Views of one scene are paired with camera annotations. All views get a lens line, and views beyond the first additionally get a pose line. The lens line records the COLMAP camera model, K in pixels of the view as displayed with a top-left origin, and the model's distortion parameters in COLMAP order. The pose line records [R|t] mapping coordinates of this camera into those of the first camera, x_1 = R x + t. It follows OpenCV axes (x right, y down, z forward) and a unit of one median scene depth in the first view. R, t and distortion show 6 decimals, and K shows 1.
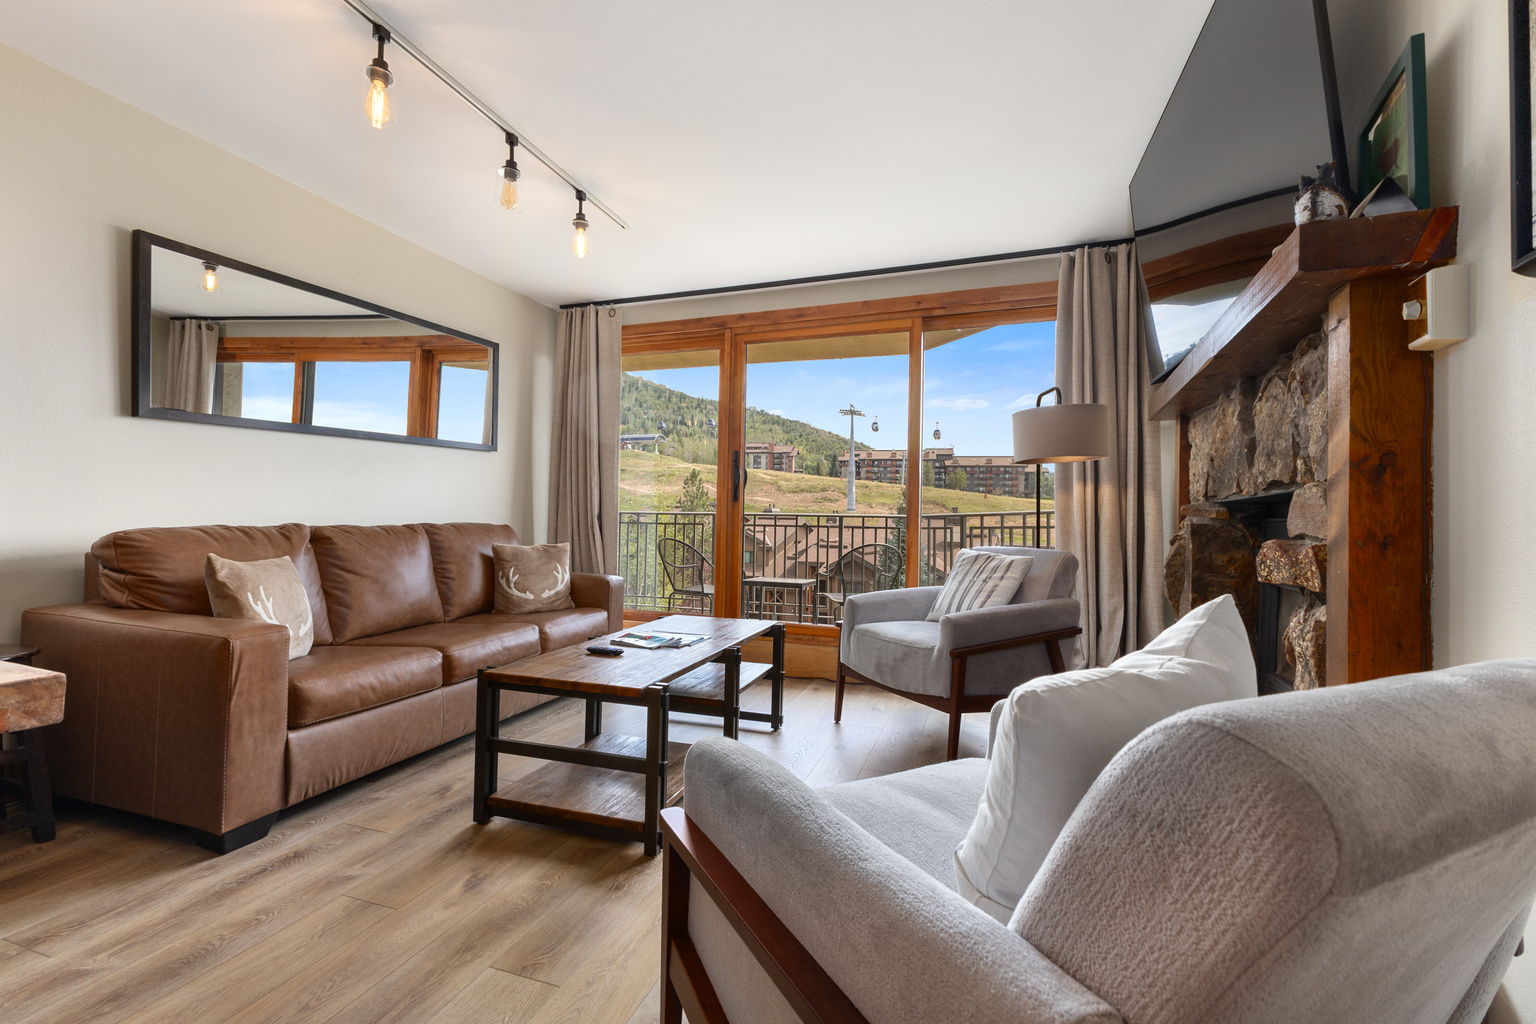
lens RADIAL K [[663.6, 0, 768.0], [0, 663.6, 512.0], [0, 0, 1]] dist [0.011108, -0.000312]
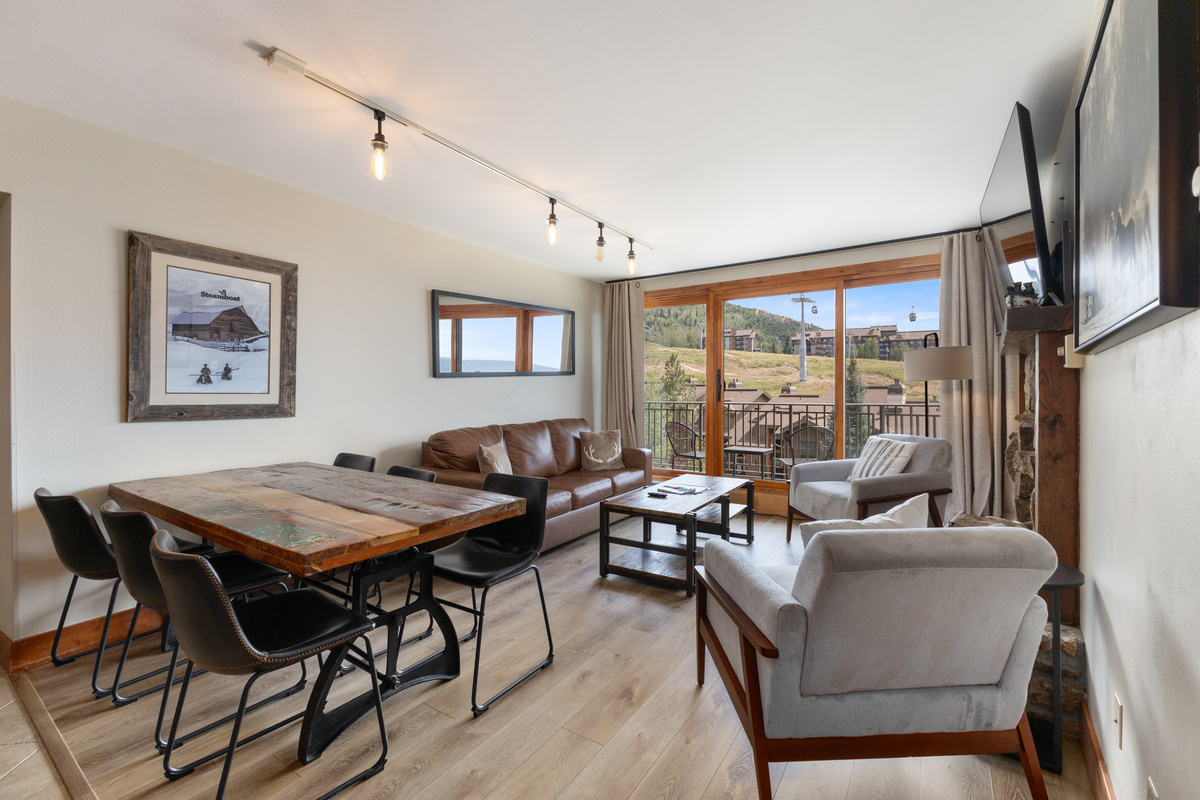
lens RADIAL K [[516.8, 0, 599.6], [0, 516.8, 390.3], [0, 0, 1]] dist [0.010979, 0.000223]
pose [[0.968619, -0.018754, -0.247843, -0.025764], [0.021311, 0.999744, 0.007639, -0.086018], [0.247636, -0.012681, 0.968770, -0.389009]]
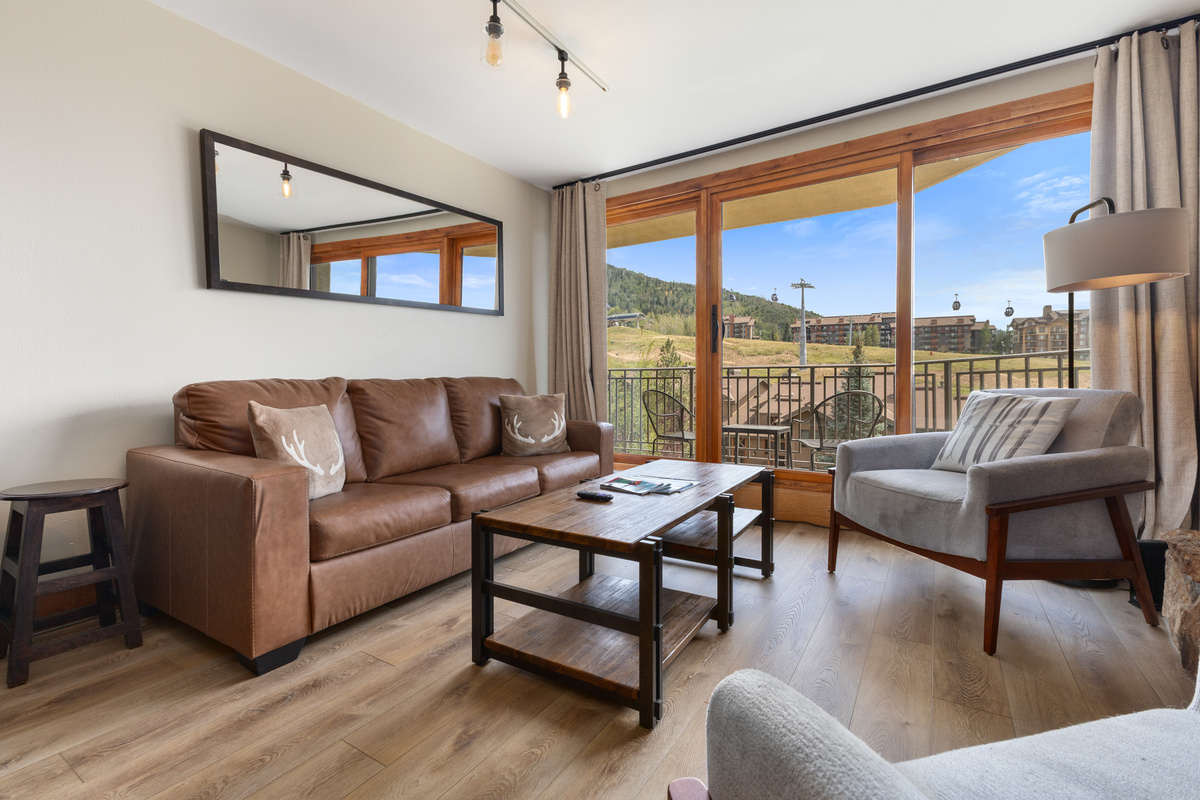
lens RADIAL K [[531.9, 0, 602.7], [0, 531.9, 388.9], [0, 0, 1]] dist [0.007543, 0.000030]
pose [[0.972264, -0.018675, -0.233140, -0.037819], [0.025055, 0.999387, 0.024435, 0.025064], [0.232541, -0.029599, 0.972136, 0.194946]]
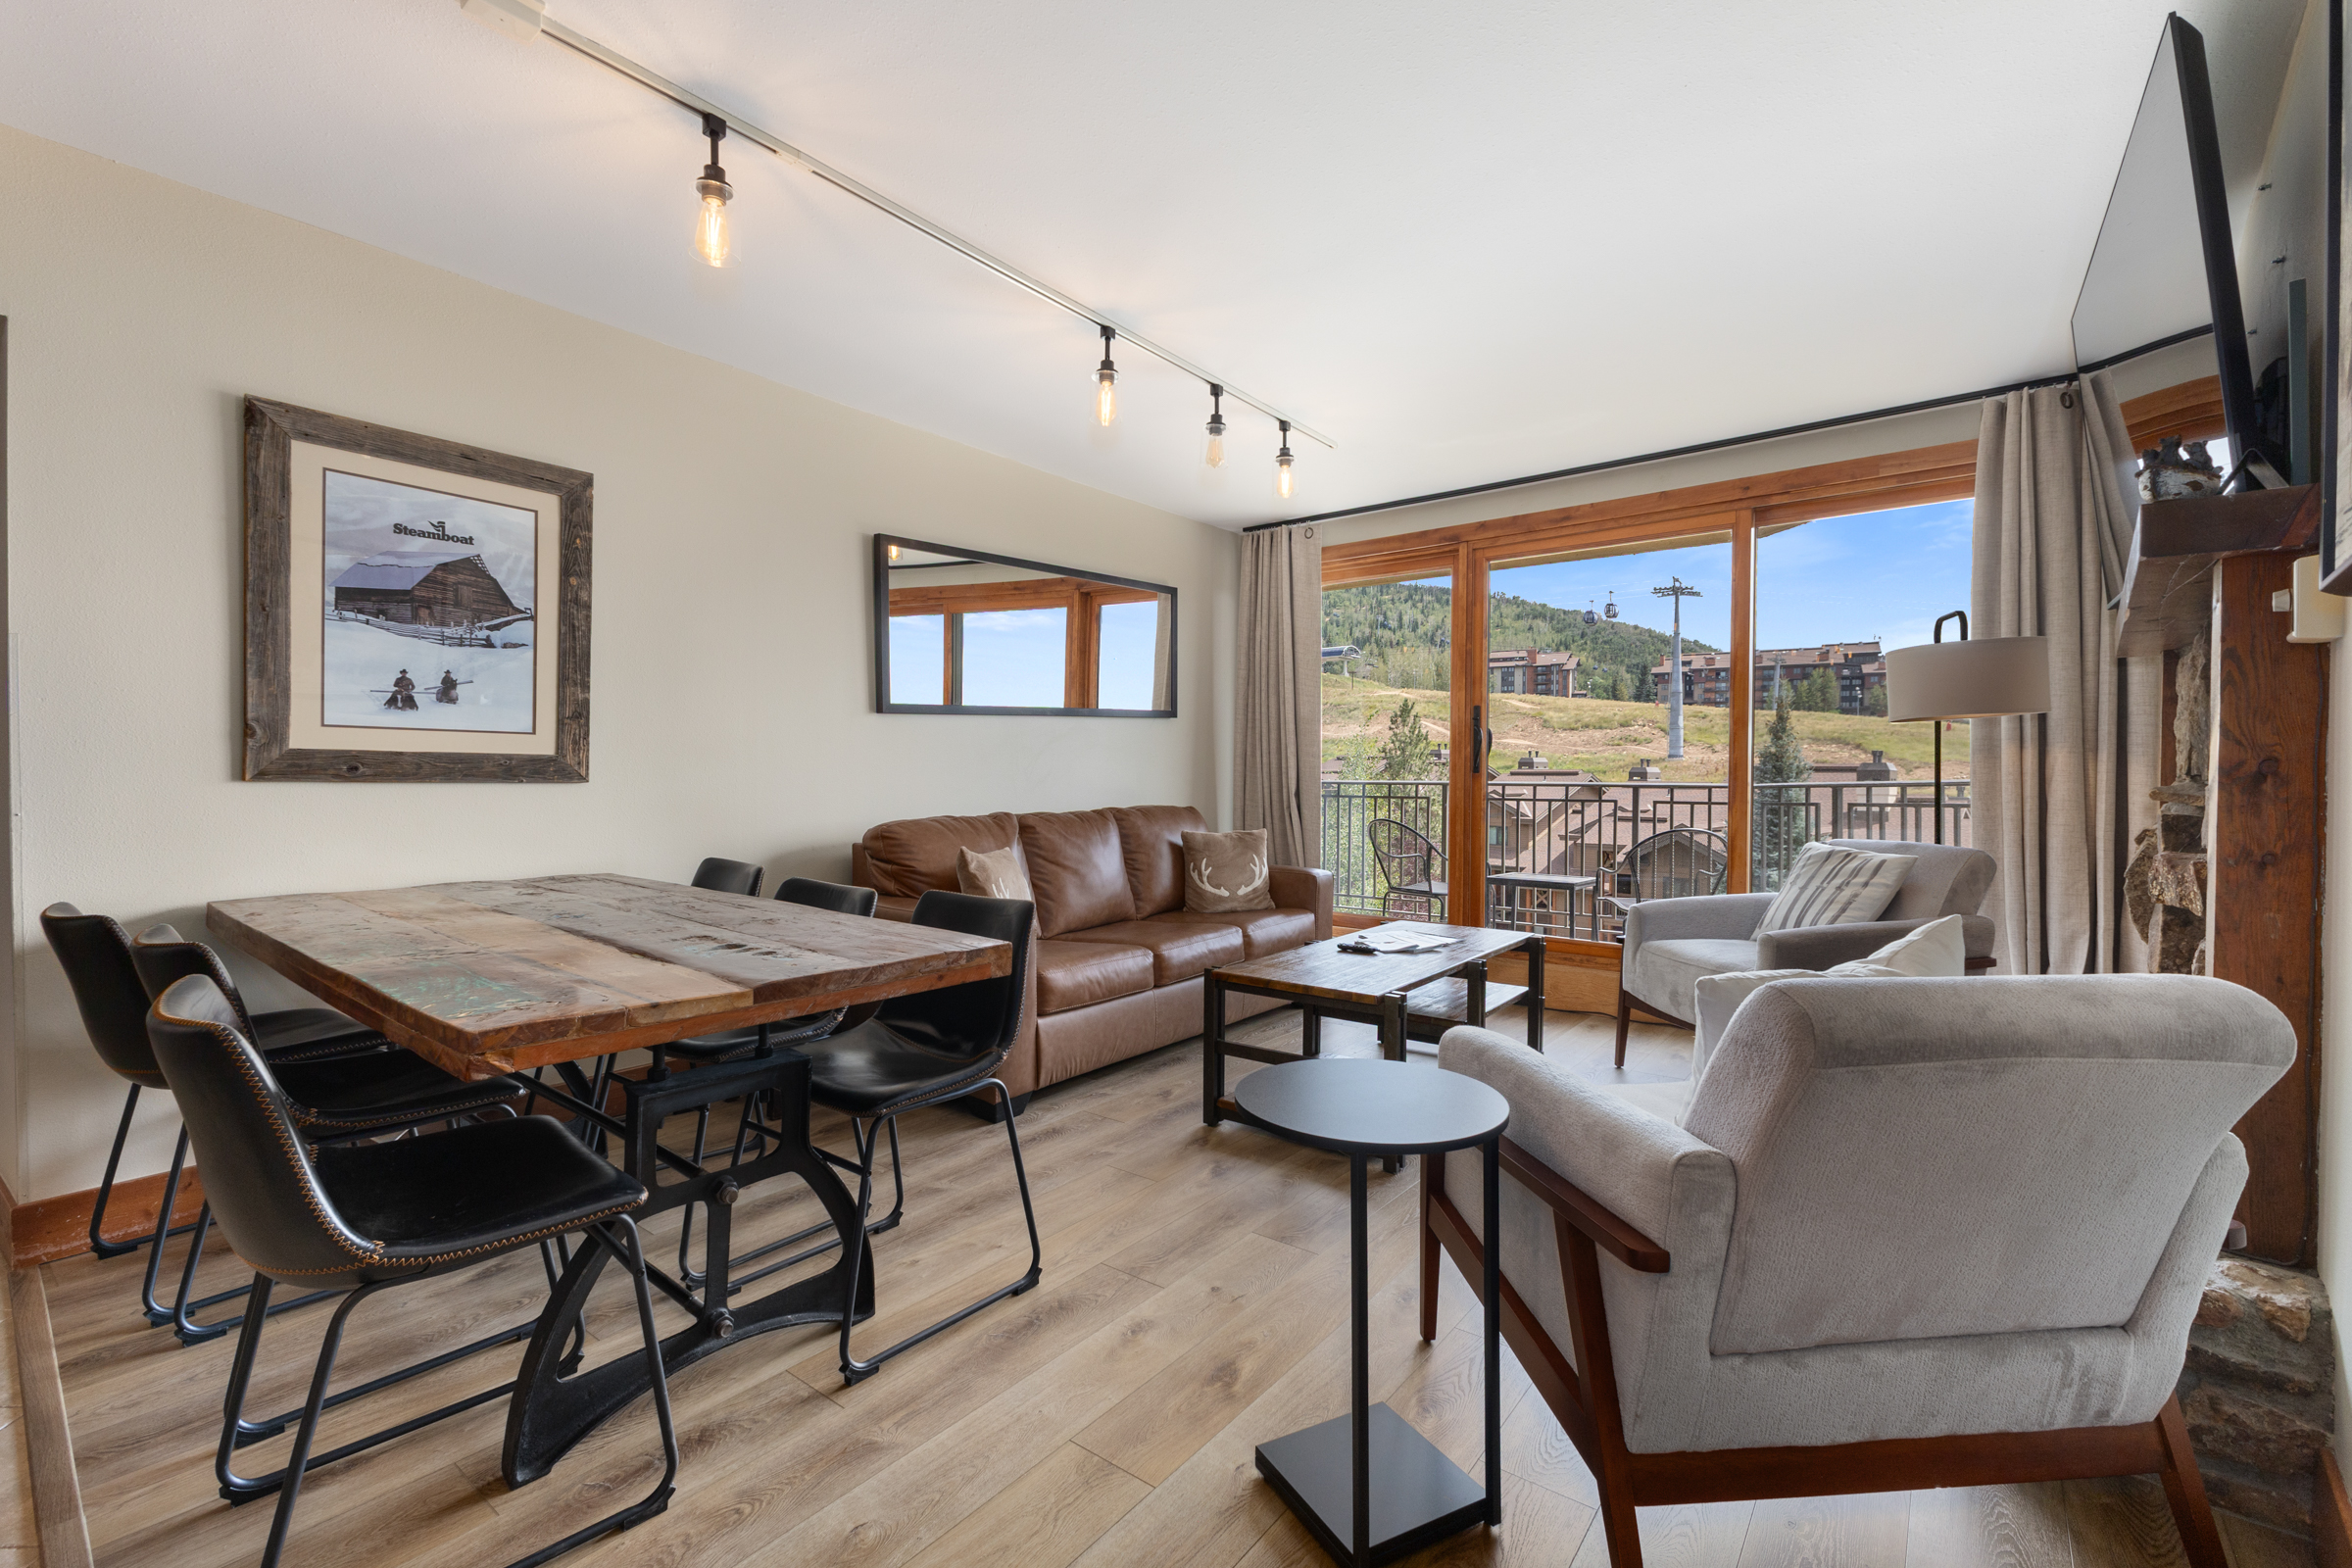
lens RADIAL K [[1016.1, 0, 1176.0], [0, 1016.1, 784.0], [0, 0, 1]] dist [0.011108, -0.000312]
pose [[0.945197, -0.010386, -0.326336, 0.008622], [0.016557, 0.999733, 0.016135, -0.041337], [0.326081, -0.020654, 0.945116, -0.297621]]
